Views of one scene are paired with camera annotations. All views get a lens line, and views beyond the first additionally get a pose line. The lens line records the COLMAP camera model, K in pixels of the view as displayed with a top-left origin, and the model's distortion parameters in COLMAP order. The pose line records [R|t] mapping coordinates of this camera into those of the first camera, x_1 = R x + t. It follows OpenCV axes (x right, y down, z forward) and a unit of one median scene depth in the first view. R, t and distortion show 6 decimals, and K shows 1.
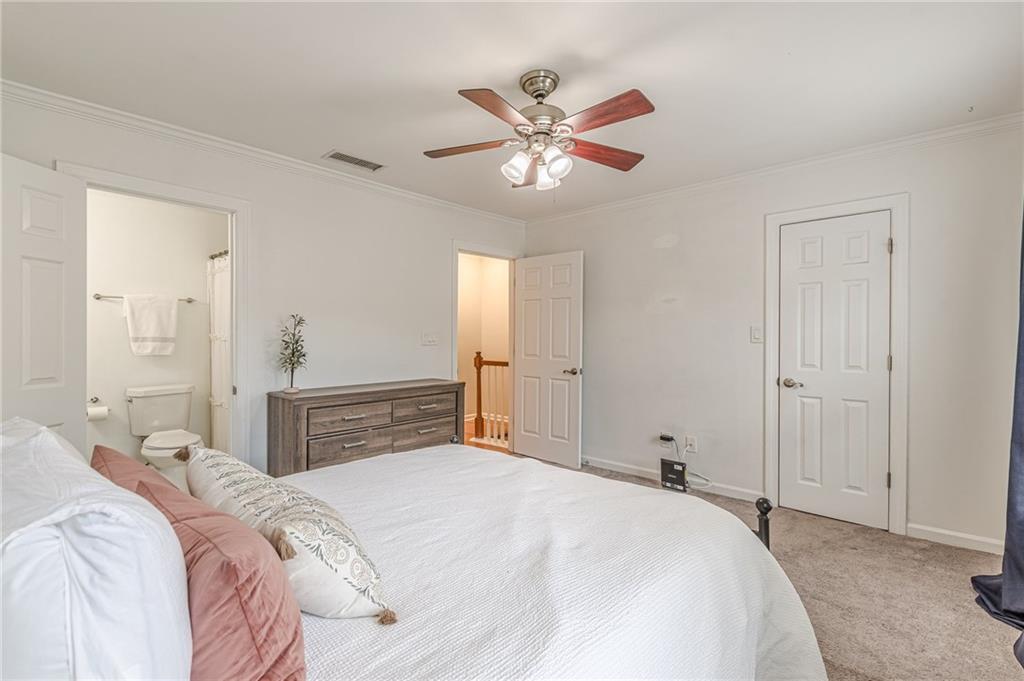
lens RADIAL K [[458.0, 0, 501.6], [0, 458.0, 339.8], [0, 0, 1]] dist [0.013163, -0.006890]
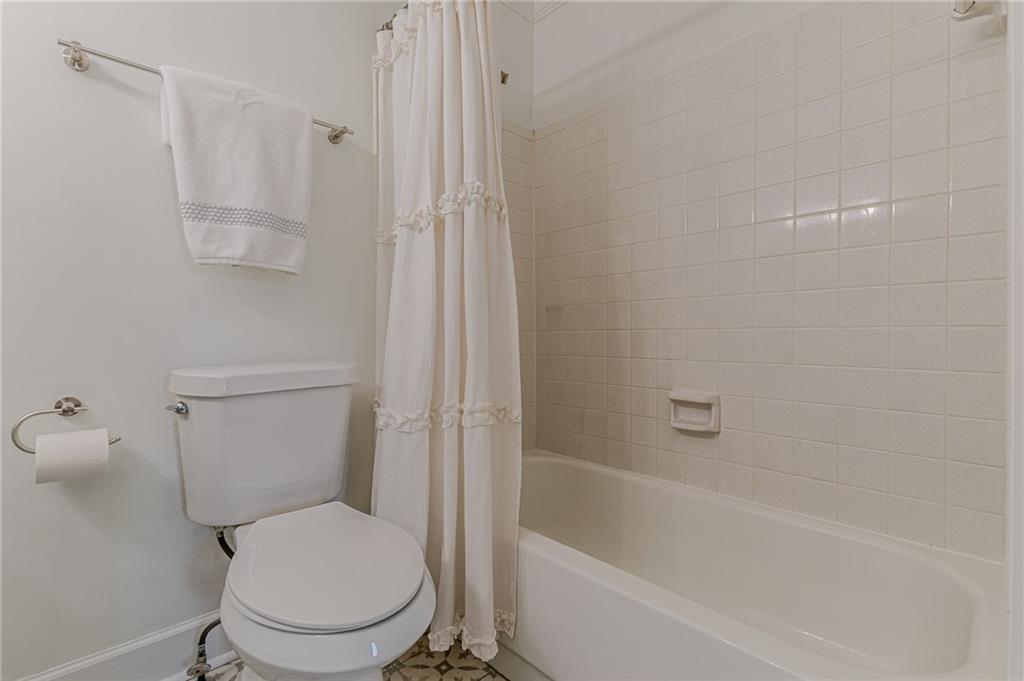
lens RADIAL K [[458.0, 0, 505.1], [0, 458.0, 340.1], [0, 0, 1]] dist [0.013163, -0.006890]
pose [[0.998004, -0.002239, -0.063108, -0.565983], [0.002023, 0.999992, -0.003486, 0.086699], [0.063115, 0.003352, 0.998001, 0.700132]]
